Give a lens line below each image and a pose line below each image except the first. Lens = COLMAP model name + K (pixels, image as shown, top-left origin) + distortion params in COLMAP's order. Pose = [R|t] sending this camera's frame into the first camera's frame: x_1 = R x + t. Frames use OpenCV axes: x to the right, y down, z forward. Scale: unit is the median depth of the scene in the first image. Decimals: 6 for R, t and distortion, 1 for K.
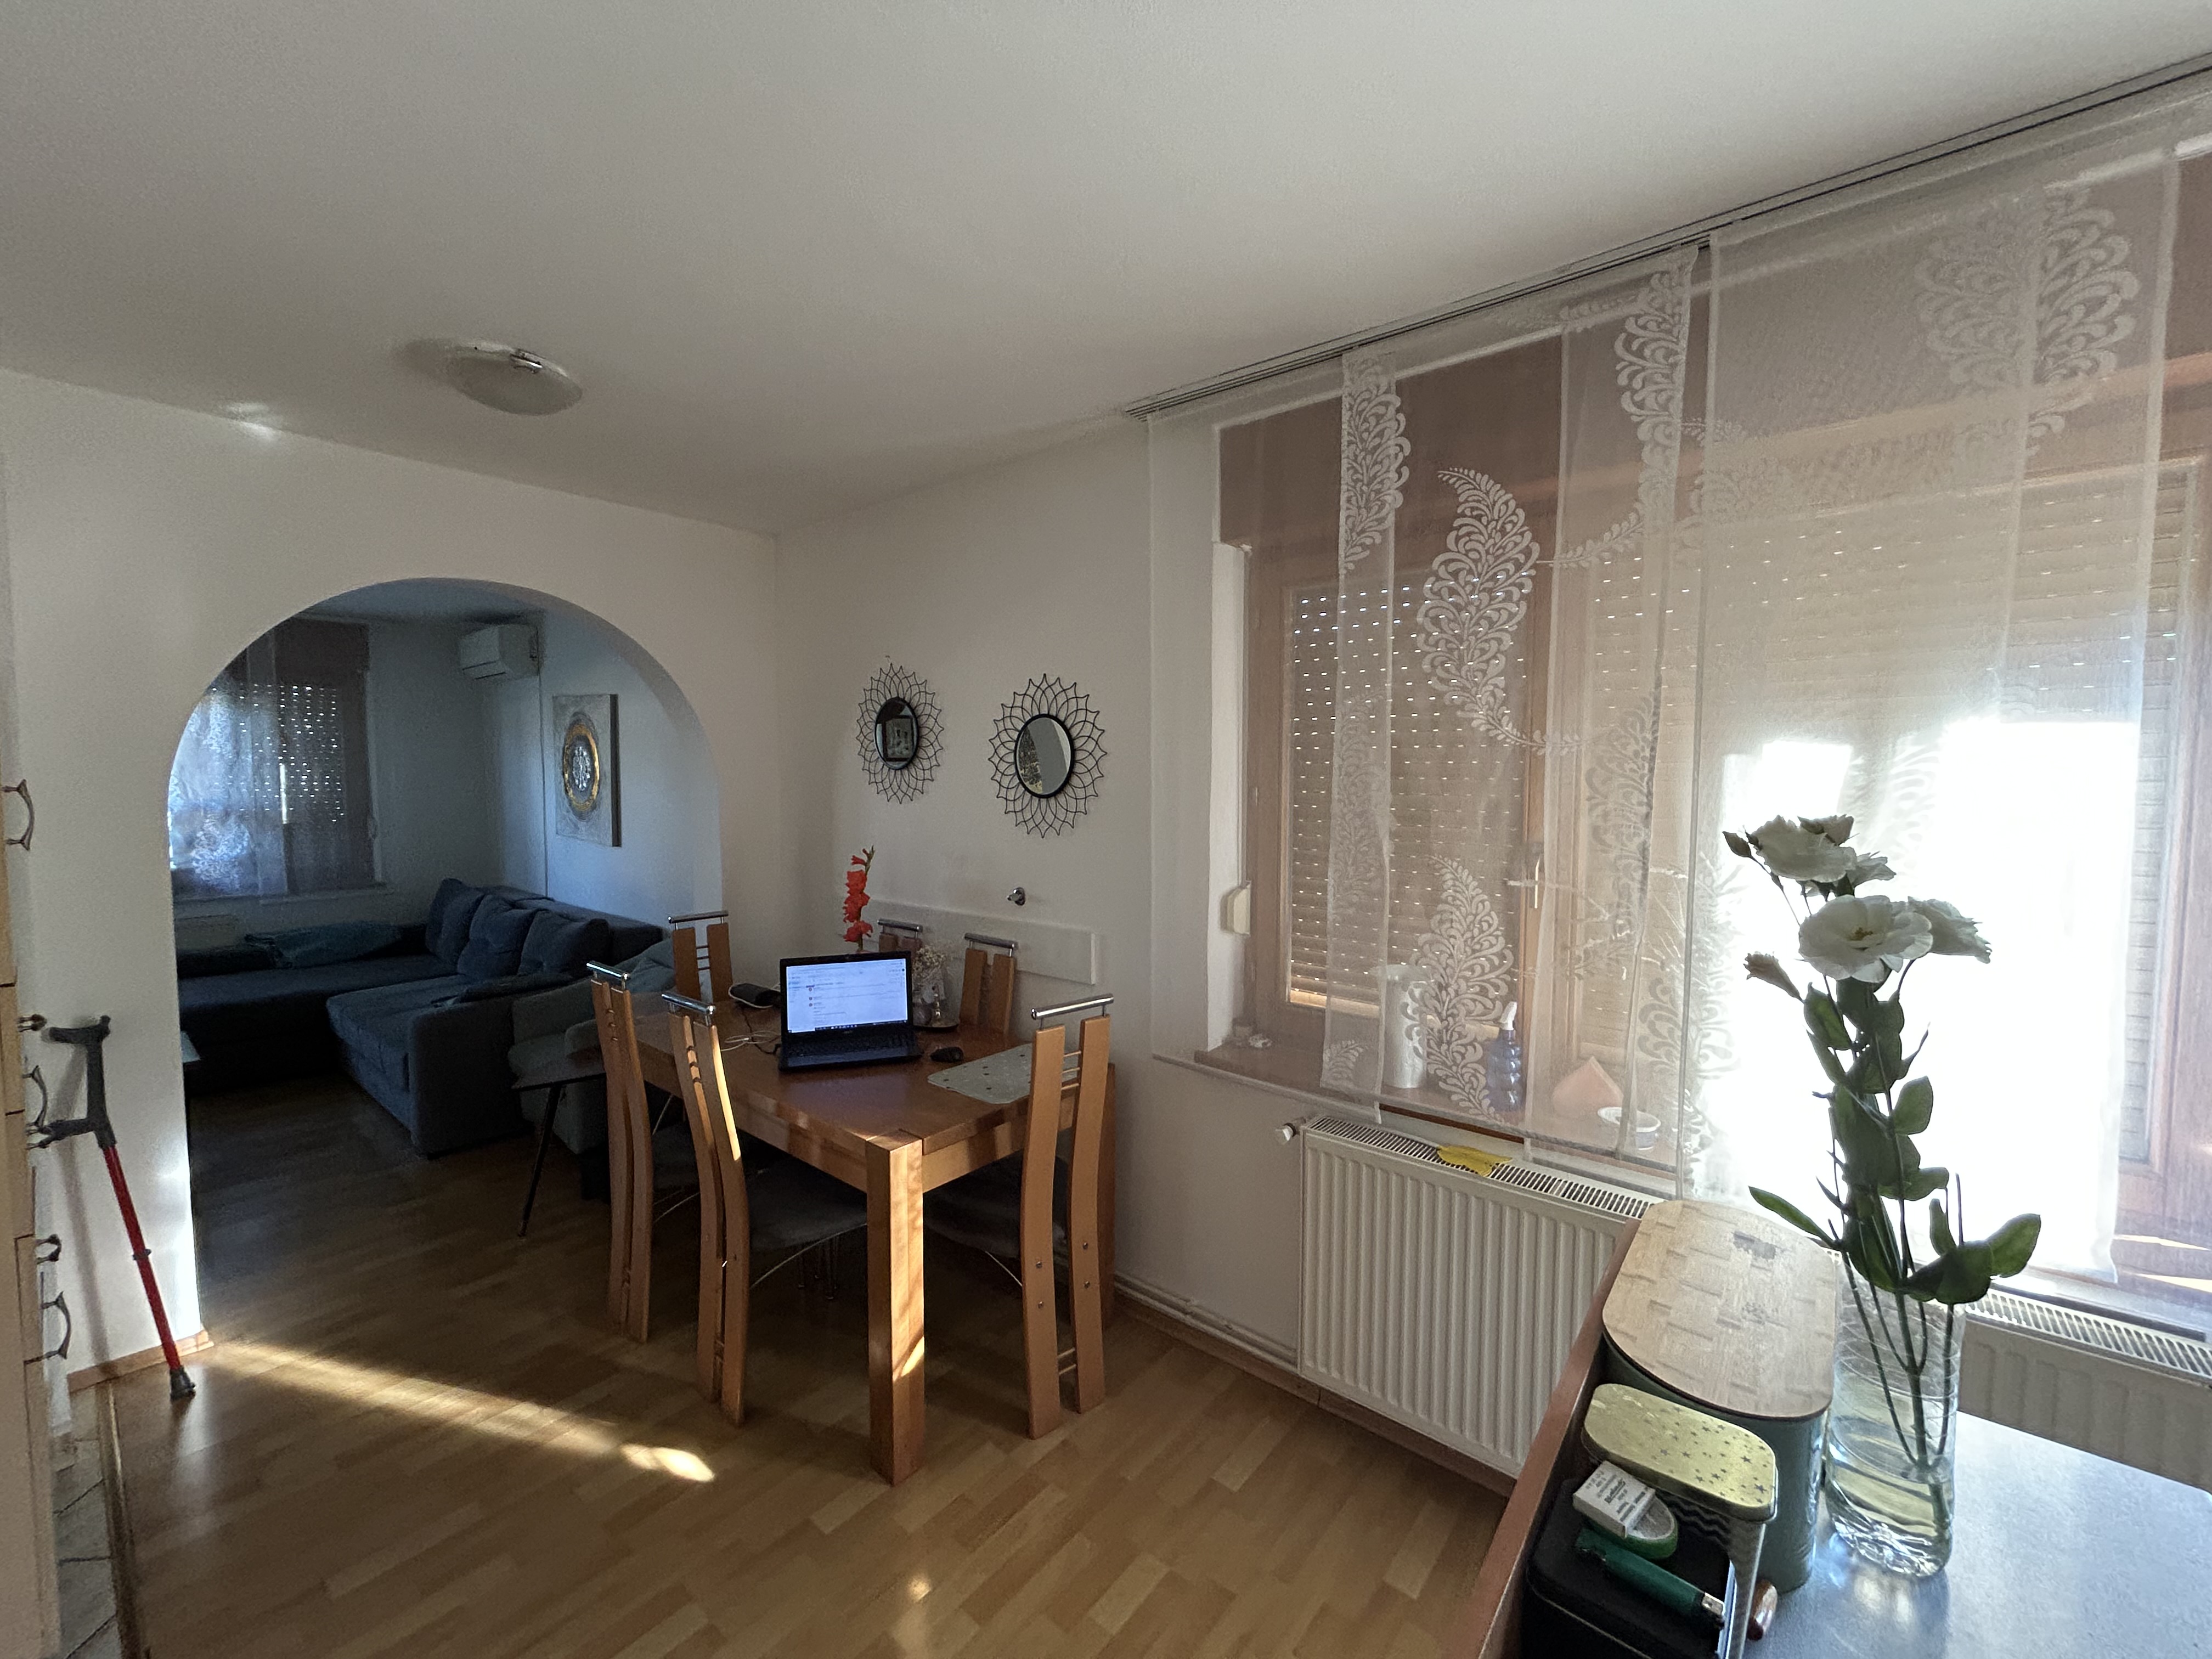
lens RADIAL K [[883.2, 0, 1102.5], [0, 883.2, 828.5], [0, 0, 1]] dist [0.000847, -0.000798]
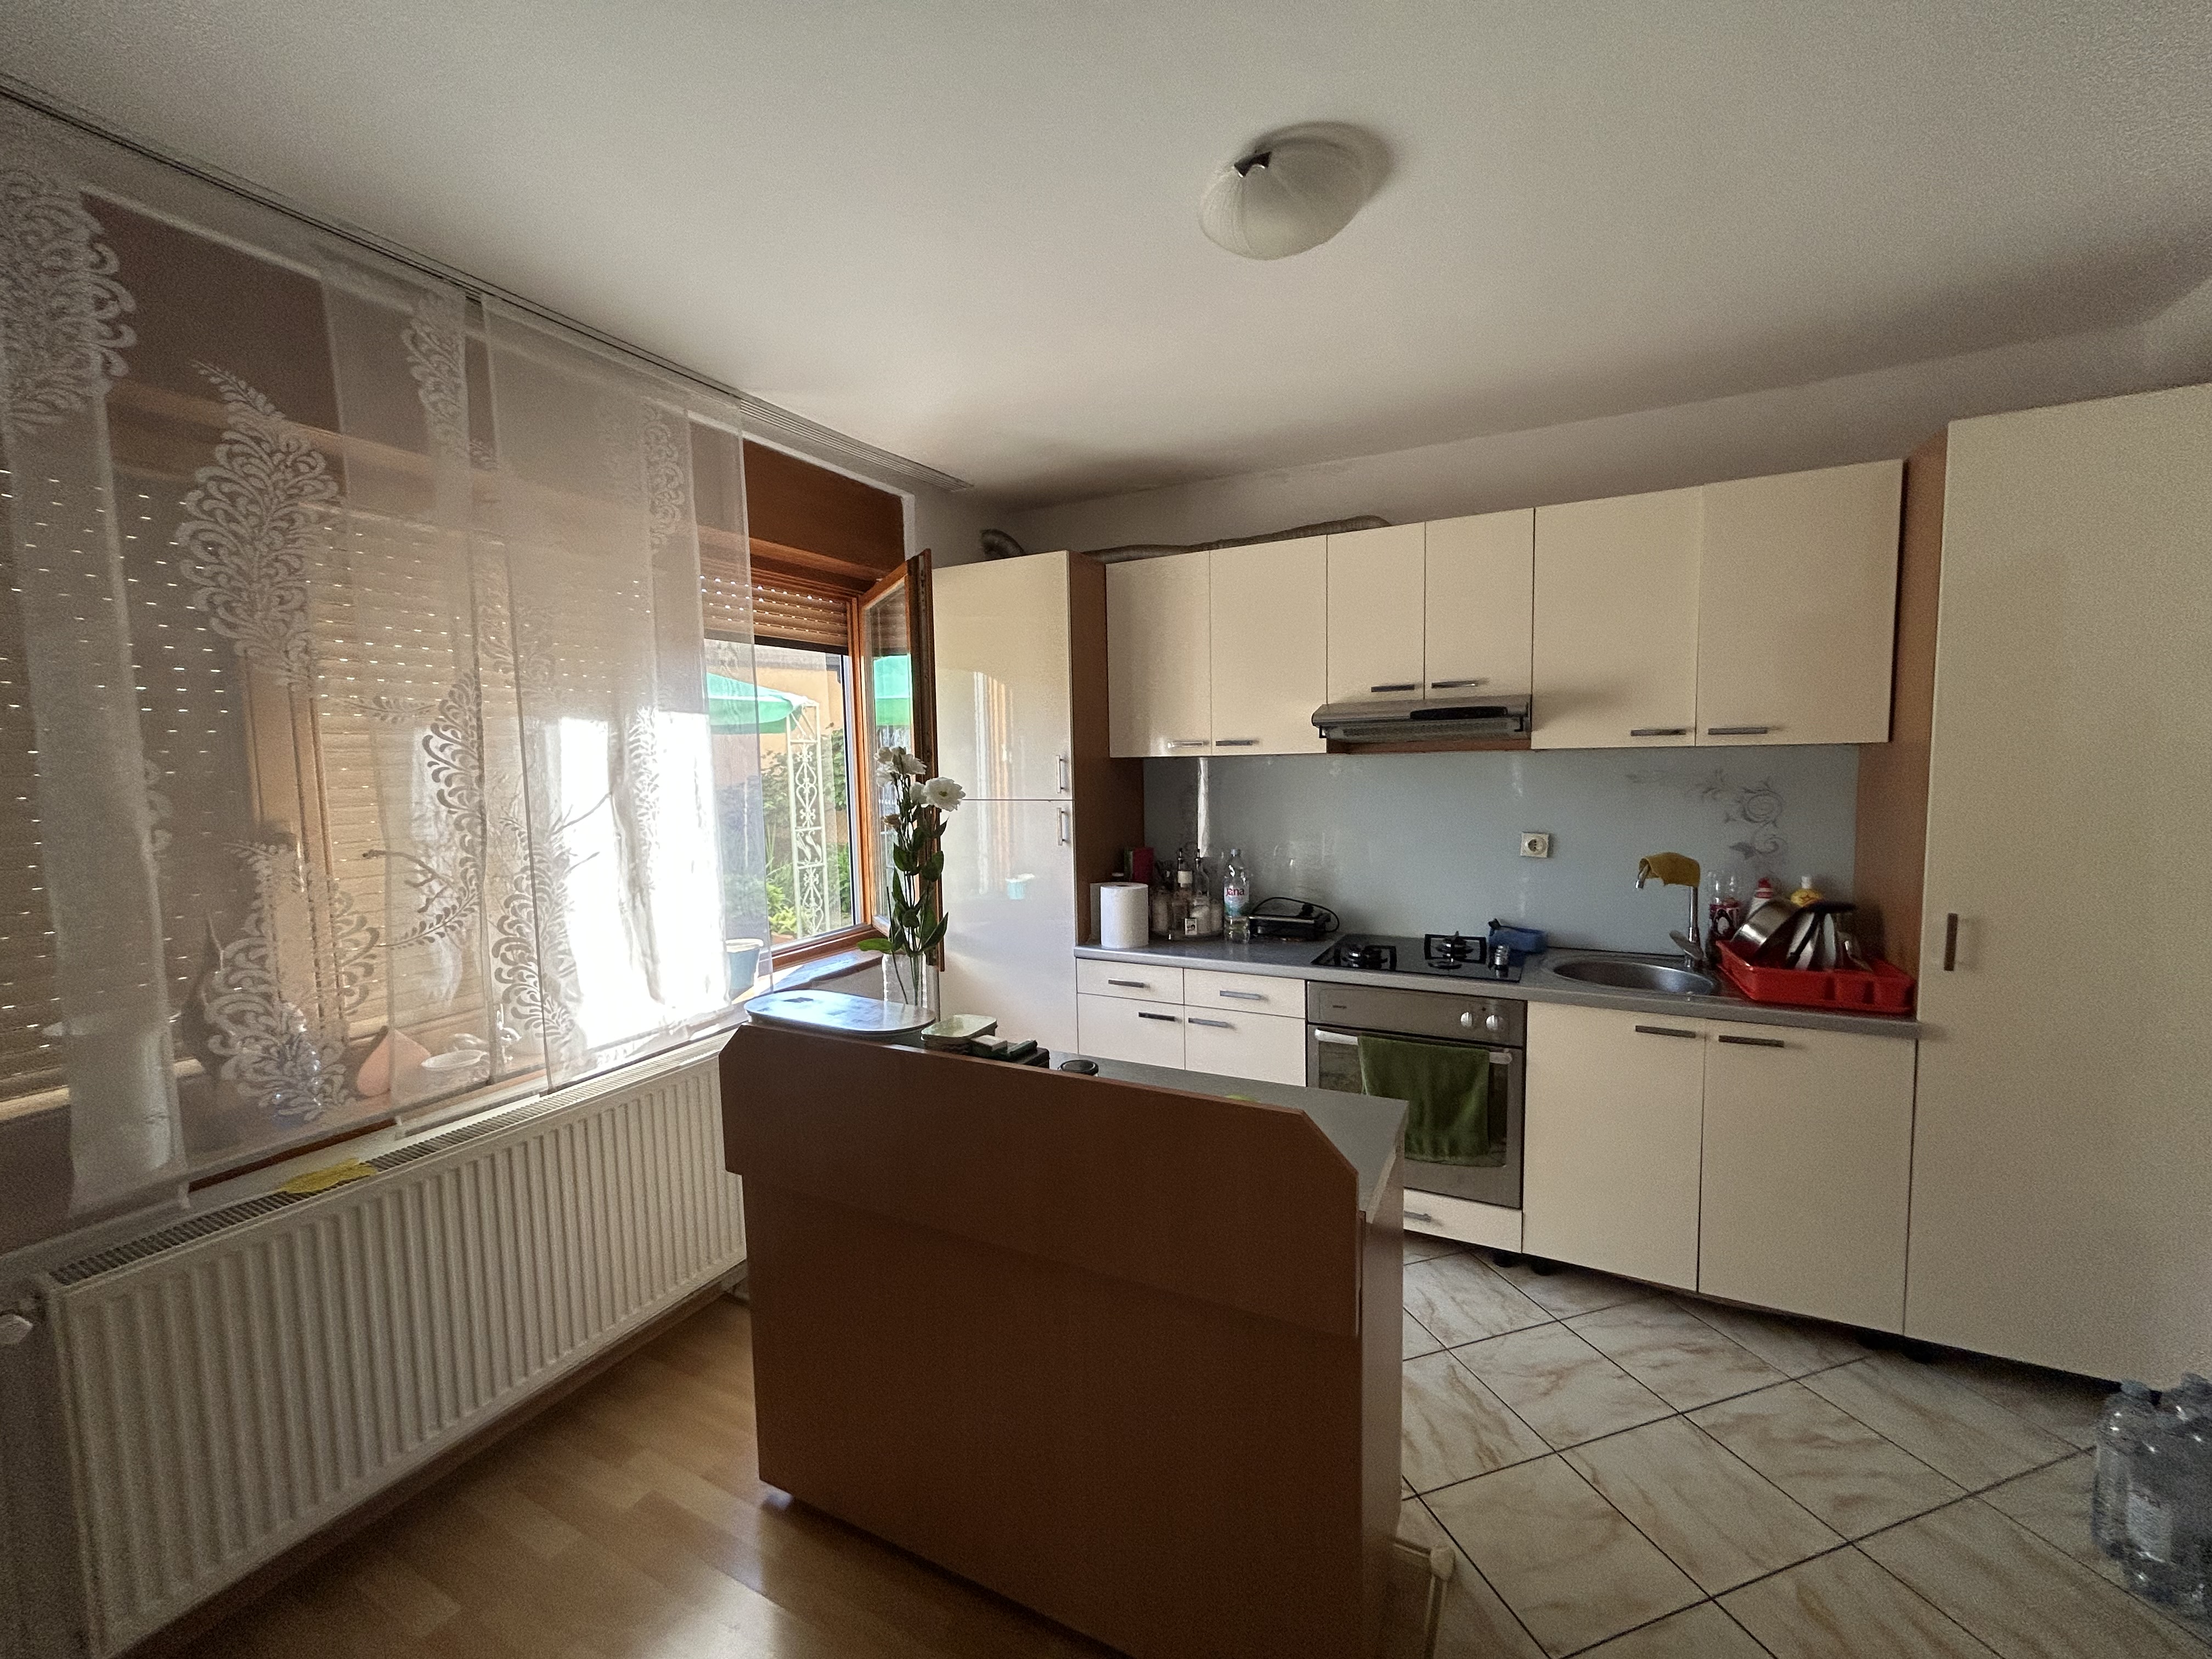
lens RADIAL K [[883.2, 0, 1102.5], [0, 883.2, 828.5], [0, 0, 1]] dist [0.000847, -0.000798]
pose [[-0.209595, -0.075440, 0.974874, -0.617997], [0.083139, 0.992034, 0.094643, 0.008984], [-0.974247, 0.100887, -0.201654, 0.415254]]
